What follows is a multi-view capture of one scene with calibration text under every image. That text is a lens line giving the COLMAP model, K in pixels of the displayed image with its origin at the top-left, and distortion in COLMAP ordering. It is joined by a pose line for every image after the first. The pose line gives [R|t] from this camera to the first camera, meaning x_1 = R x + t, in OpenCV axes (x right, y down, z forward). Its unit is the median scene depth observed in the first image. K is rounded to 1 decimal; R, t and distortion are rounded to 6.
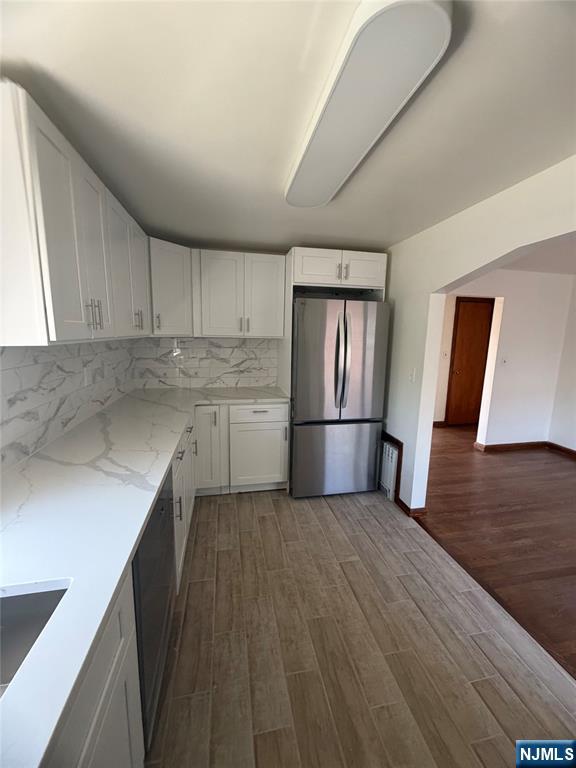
lens RADIAL K [[304.0, 0, 290.1], [0, 304.0, 376.4], [0, 0, 1]] dist [-0.004902, 0.000083]
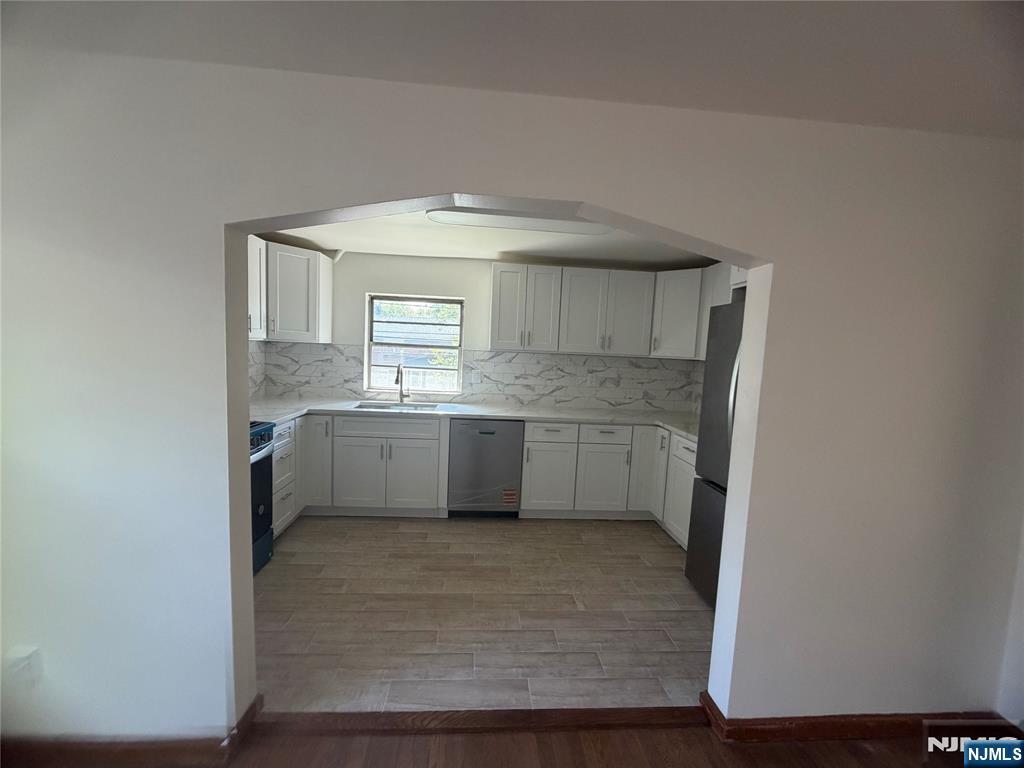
lens RADIAL K [[405.4, 0, 510.8], [0, 405.4, 386.1], [0, 0, 1]] dist [-0.004902, 0.000083]
pose [[-0.117702, 0.068569, -0.990679, 1.310876], [-0.191312, 0.977360, 0.090377, -0.073405], [0.974446, 0.200166, -0.101920, 0.792135]]
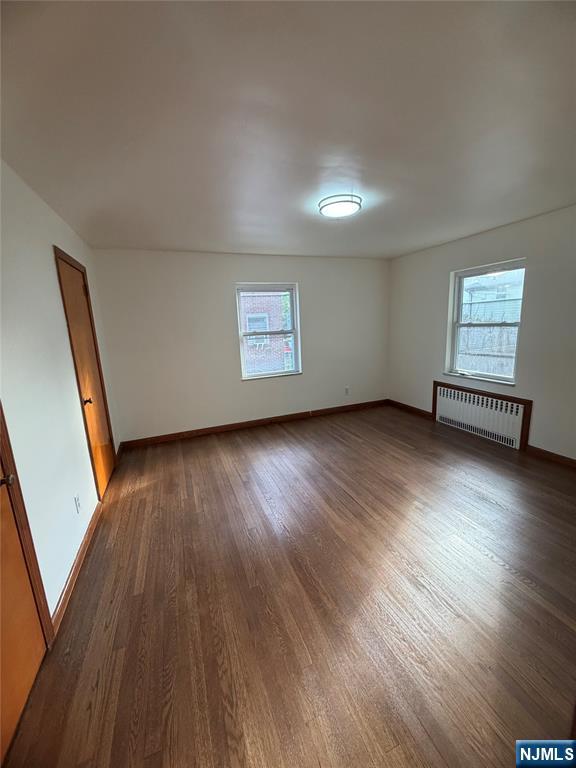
lens RADIAL K [[304.0, 0, 290.5], [0, 304.0, 382.3], [0, 0, 1]] dist [-0.004902, 0.000083]
pose [[-0.984965, 0.056218, -0.163351, 0.488159], [-0.000251, 0.945101, 0.326779, -0.174682], [0.172754, 0.321907, -0.930877, 1.148355]]
